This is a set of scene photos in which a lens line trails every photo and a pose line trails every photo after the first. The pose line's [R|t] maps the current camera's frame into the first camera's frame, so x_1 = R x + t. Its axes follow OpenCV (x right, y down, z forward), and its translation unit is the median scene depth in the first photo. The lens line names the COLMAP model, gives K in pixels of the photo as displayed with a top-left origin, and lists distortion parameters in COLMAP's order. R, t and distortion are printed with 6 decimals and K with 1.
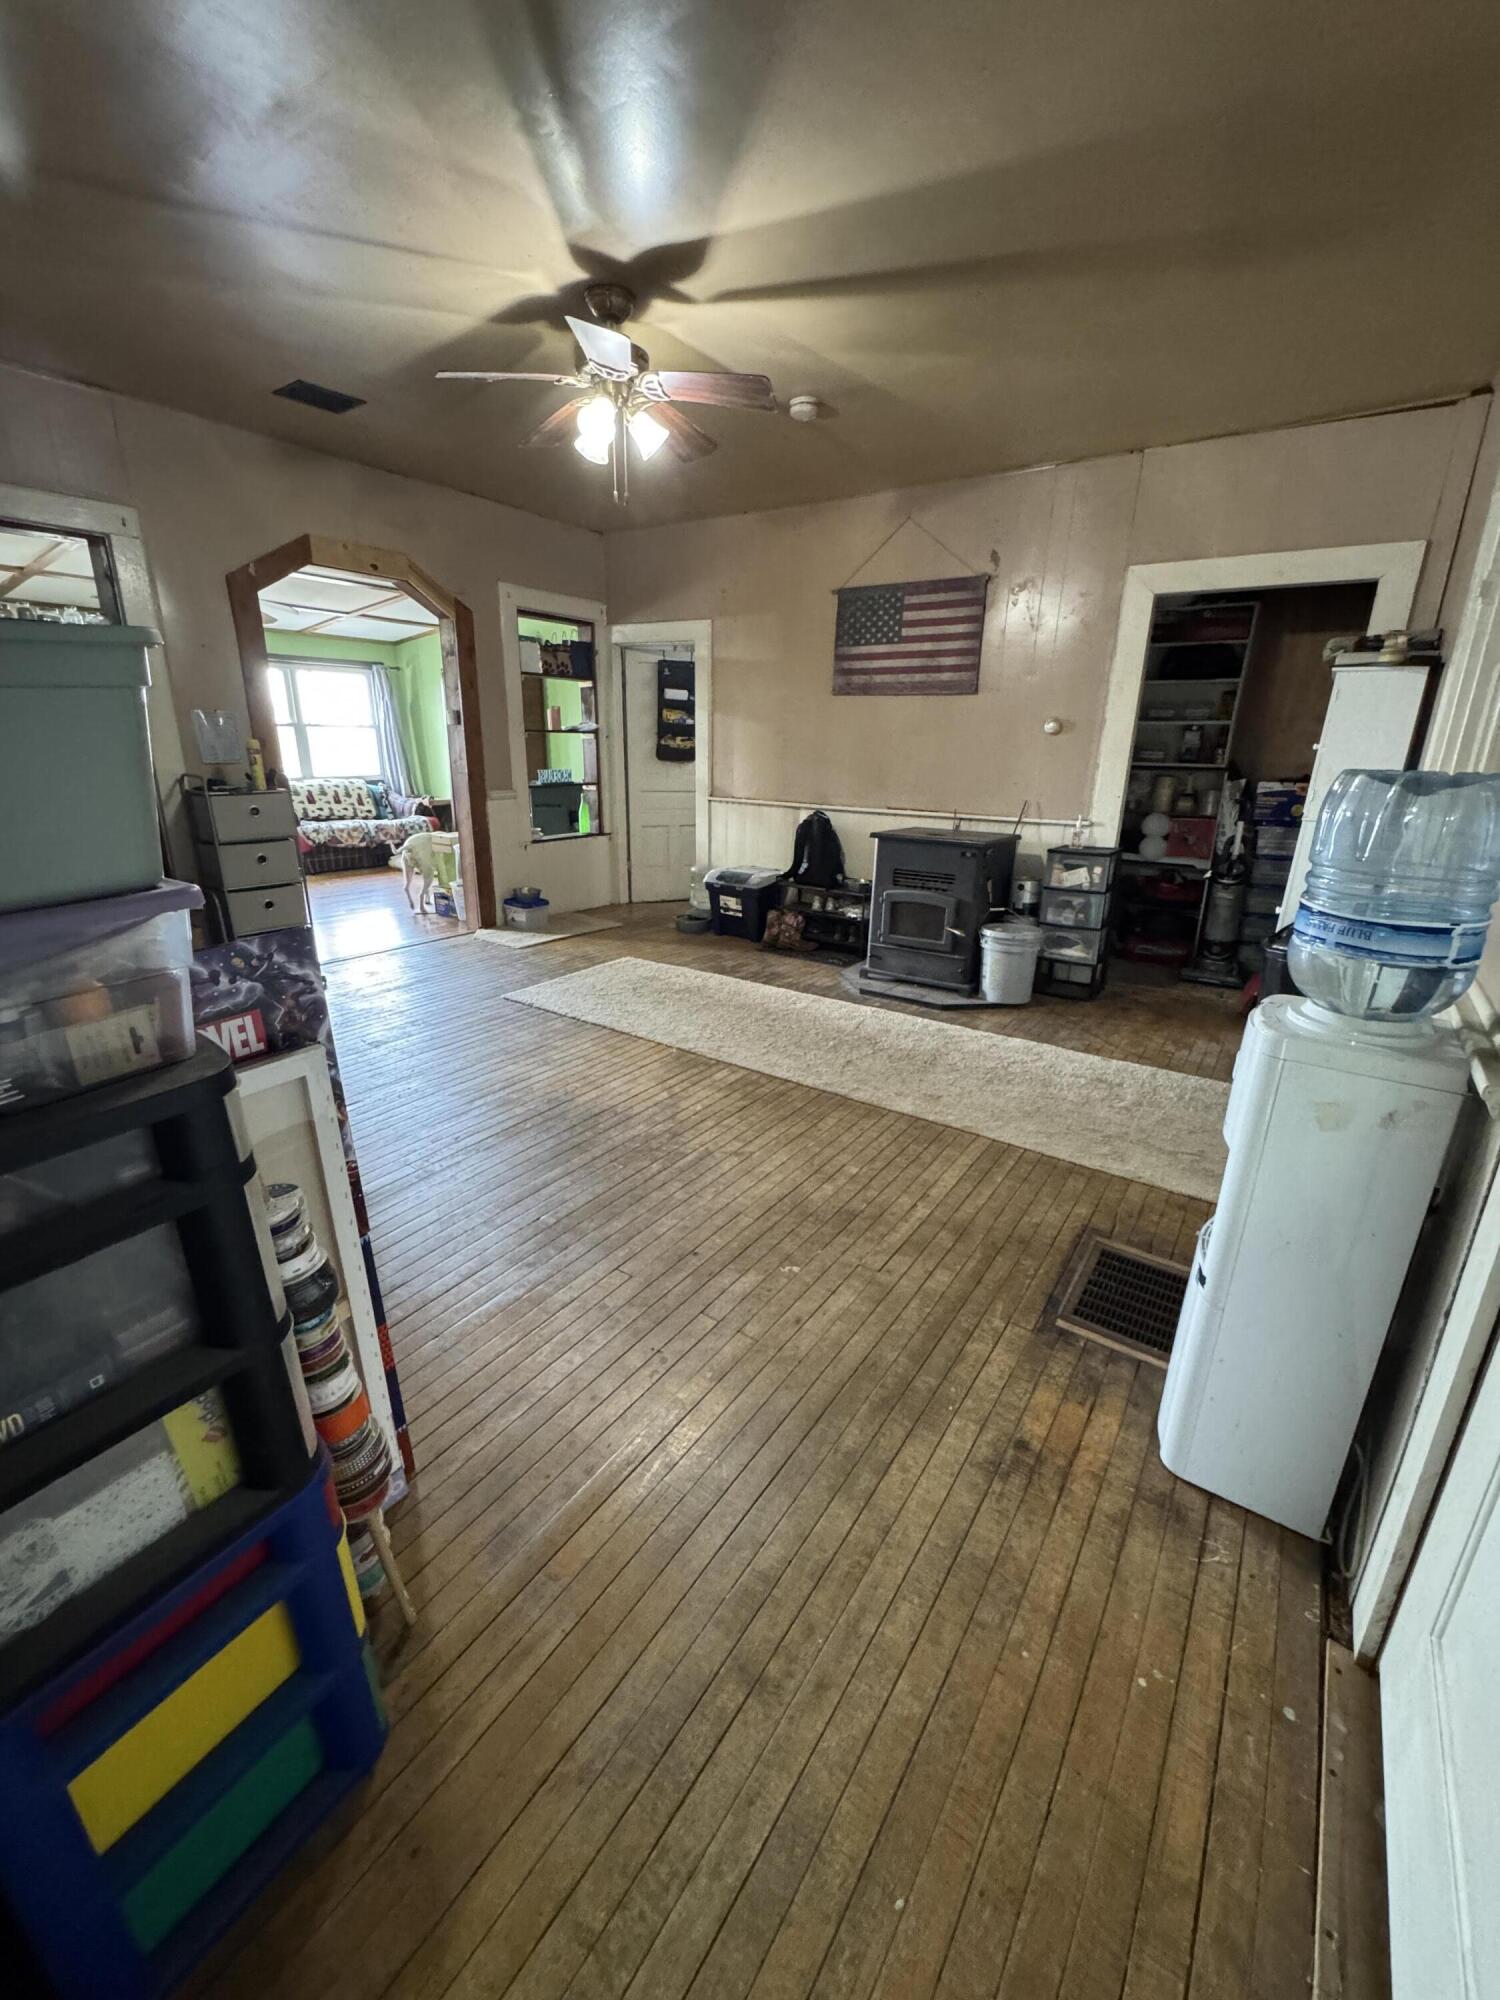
lens RADIAL K [[801.6, 0, 750.0], [0, 801.6, 1000.0], [0, 0, 1]] dist [-0.001477, -0.000588]
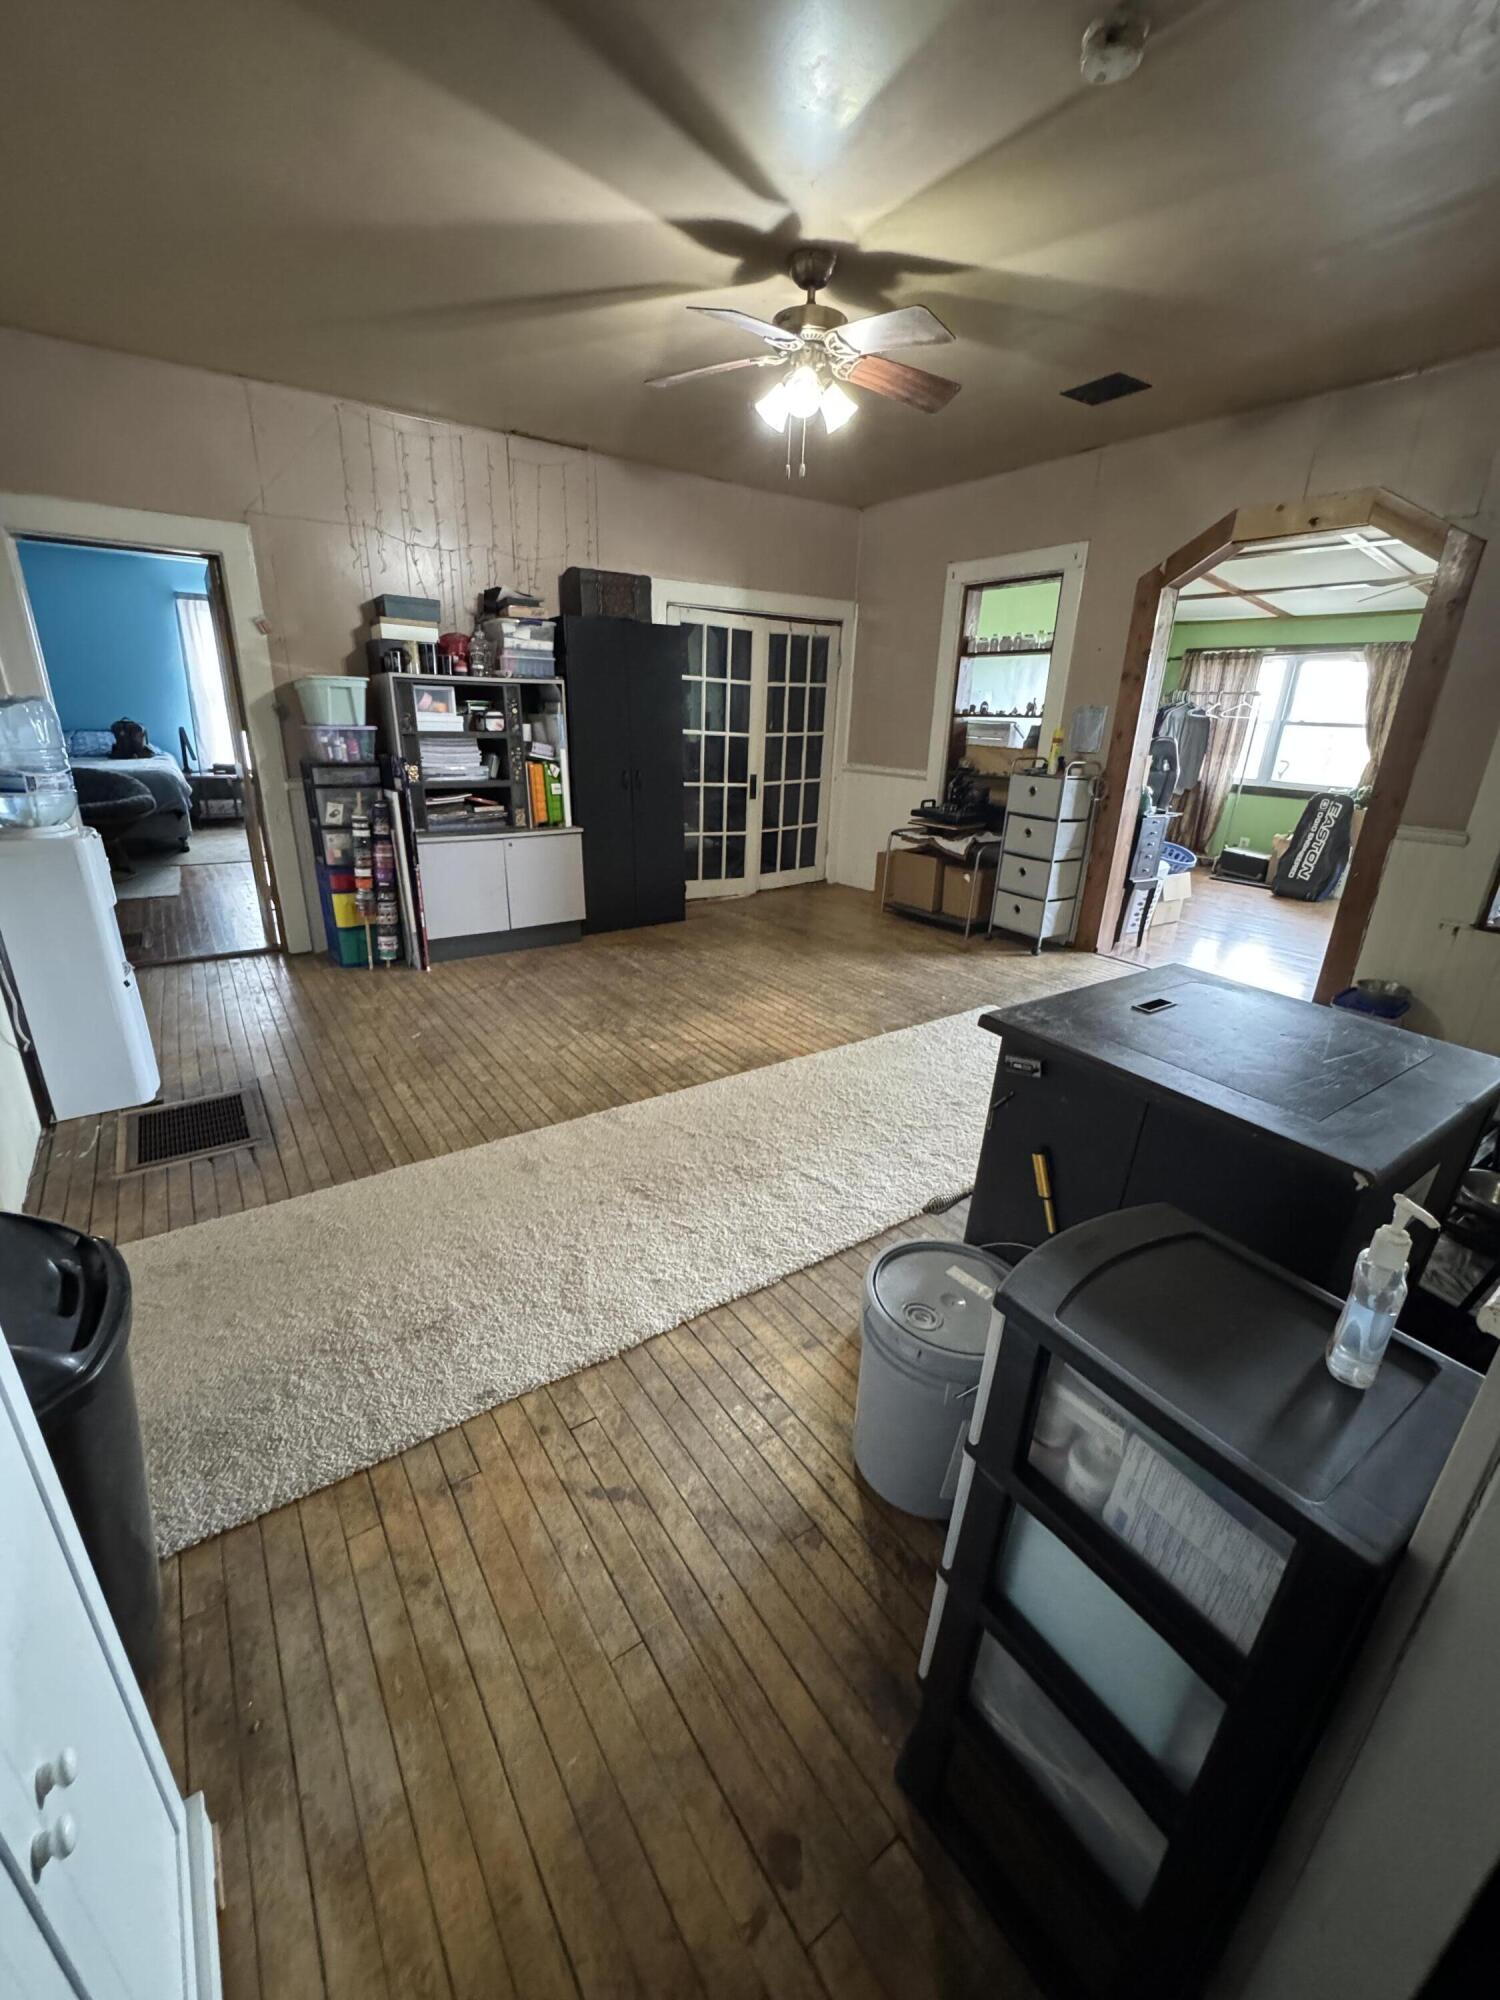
lens RADIAL K [[801.6, 0, 750.0], [0, 801.6, 1000.0], [0, 0, 1]] dist [-0.001477, -0.000588]
pose [[-0.345996, 0.295503, -0.890486, 0.866582], [-0.329784, 0.850241, 0.410285, -0.424305], [0.878367, 0.435624, -0.196728, 1.324722]]
